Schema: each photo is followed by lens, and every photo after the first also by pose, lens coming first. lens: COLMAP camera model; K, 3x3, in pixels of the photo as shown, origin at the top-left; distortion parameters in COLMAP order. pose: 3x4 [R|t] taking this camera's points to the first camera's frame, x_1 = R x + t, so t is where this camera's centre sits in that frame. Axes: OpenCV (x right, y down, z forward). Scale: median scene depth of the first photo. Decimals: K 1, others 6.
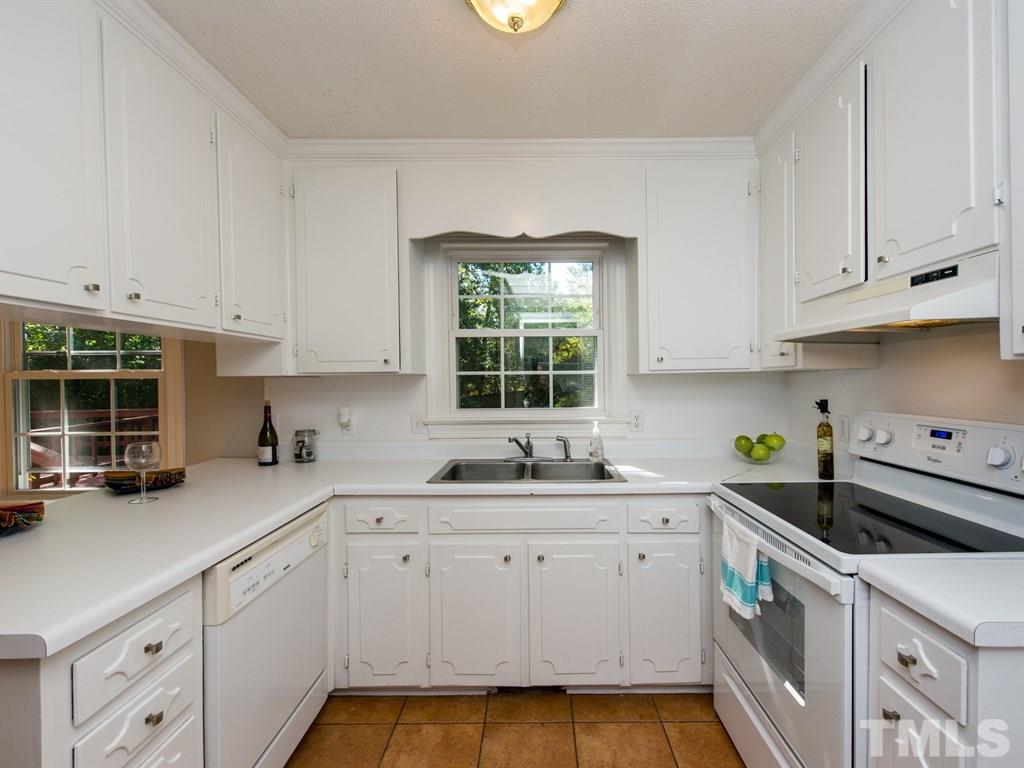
lens RADIAL K [[476.2, 0, 512.0], [0, 476.2, 384.0], [0, 0, 1]] dist [0.000741, 0.000402]
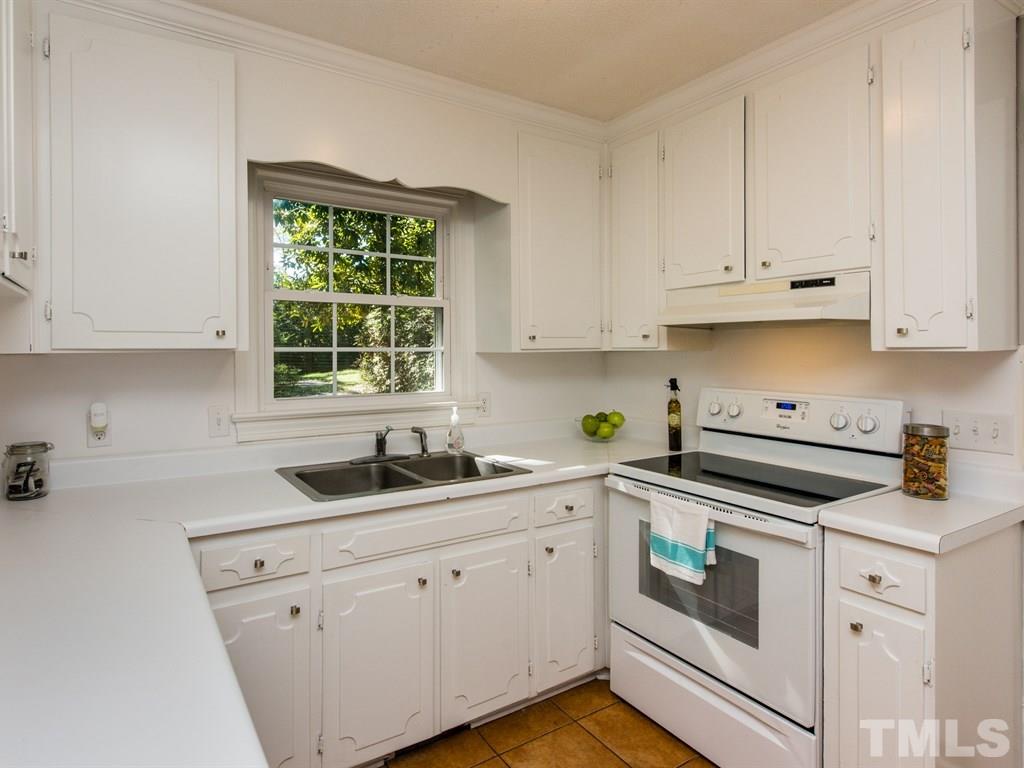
lens RADIAL K [[582.8, 0, 506.9], [0, 582.8, 347.2], [0, 0, 1]] dist [0.007431, 0.000276]
pose [[0.842479, 0.010463, 0.538628, -0.409855], [-0.001894, 0.999863, -0.016461, -0.016902], [-0.538726, 0.012848, 0.842383, 0.075939]]
